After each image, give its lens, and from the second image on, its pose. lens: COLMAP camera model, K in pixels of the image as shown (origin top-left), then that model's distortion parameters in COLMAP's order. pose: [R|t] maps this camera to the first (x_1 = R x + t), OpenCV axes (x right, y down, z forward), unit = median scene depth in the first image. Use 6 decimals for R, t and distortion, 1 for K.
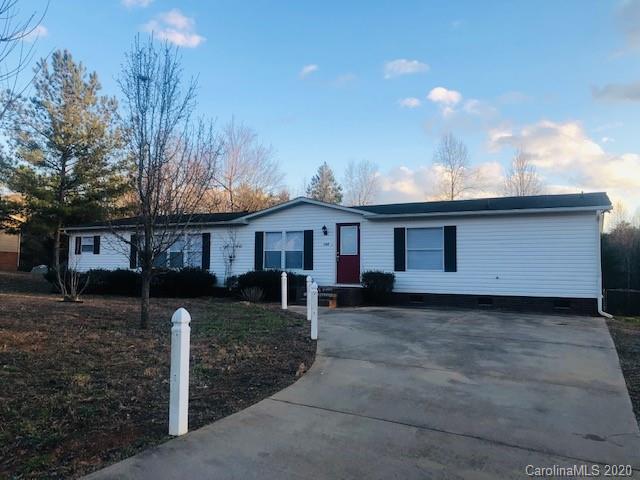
lens RADIAL K [[528.9, 0, 320.0], [0, 528.9, 240.0], [0, 0, 1]] dist [0.074815, -0.085317]
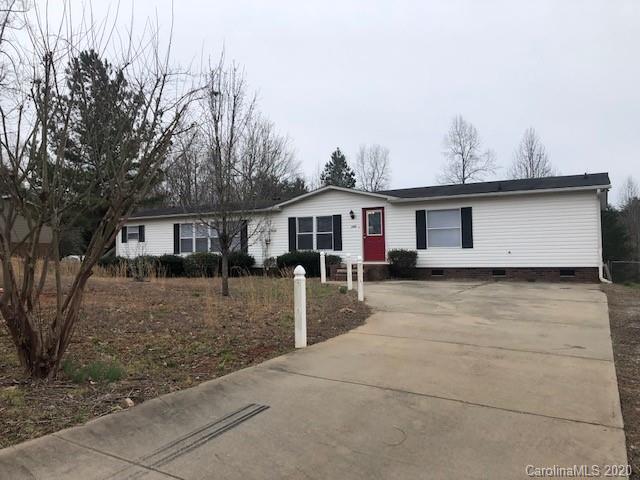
lens RADIAL K [[528.9, 0, 320.0], [0, 528.9, 240.0], [0, 0, 1]] dist [0.074815, -0.085317]
pose [[0.999465, -0.026284, -0.019457, -0.040538], [0.026802, 0.999280, 0.026871, 0.004033], [0.018737, -0.027379, 0.999450, -0.118505]]
